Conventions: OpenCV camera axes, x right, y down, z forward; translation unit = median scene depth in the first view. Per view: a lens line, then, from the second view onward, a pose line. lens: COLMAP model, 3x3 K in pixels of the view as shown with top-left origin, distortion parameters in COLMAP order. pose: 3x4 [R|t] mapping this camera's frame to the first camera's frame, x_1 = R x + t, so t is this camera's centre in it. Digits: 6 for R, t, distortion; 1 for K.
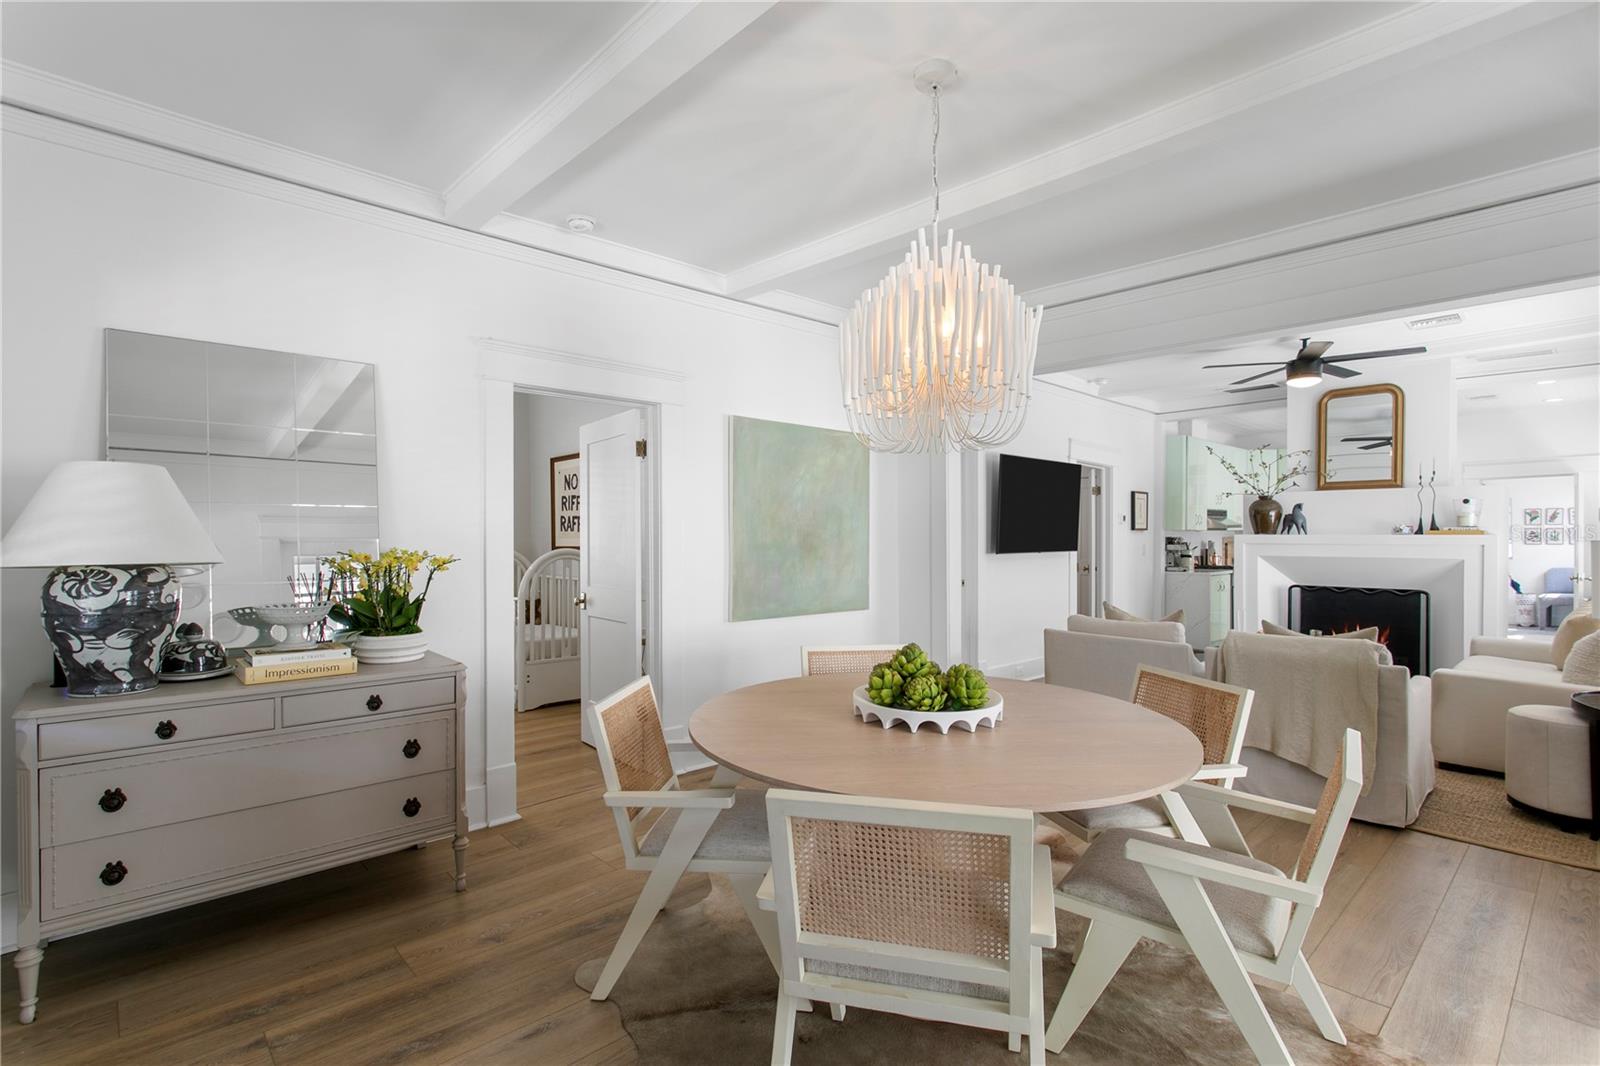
lens RADIAL K [[769.9, 0, 762.7], [0, 769.9, 536.3], [0, 0, 1]] dist [-0.001929, 0.003449]
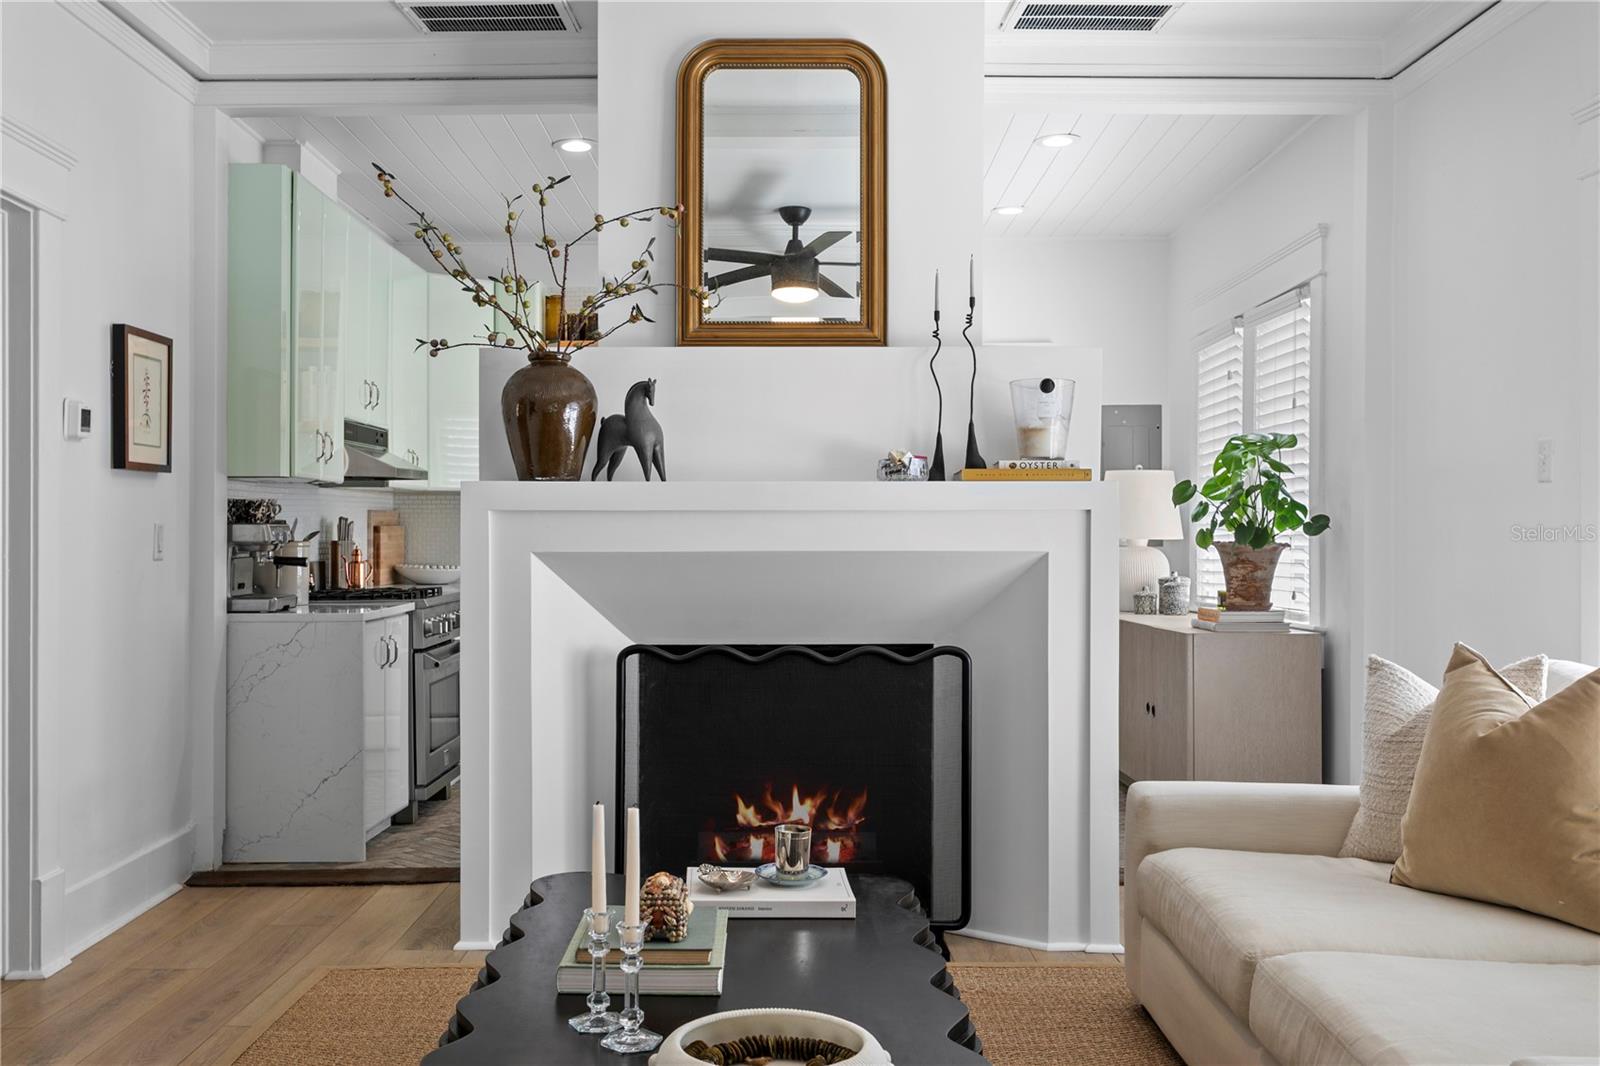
lens RADIAL K [[1570.1, 0, 784.1], [0, 1570.1, 520.0], [0, 0, 1]] dist [0.011246, 0.000000]
pose [[0.667805, 0.003273, 0.744329, 0.260283], [0.003213, 0.999968, -0.007280, 0.017503], [-0.744329, 0.007253, 0.667773, 0.526955]]
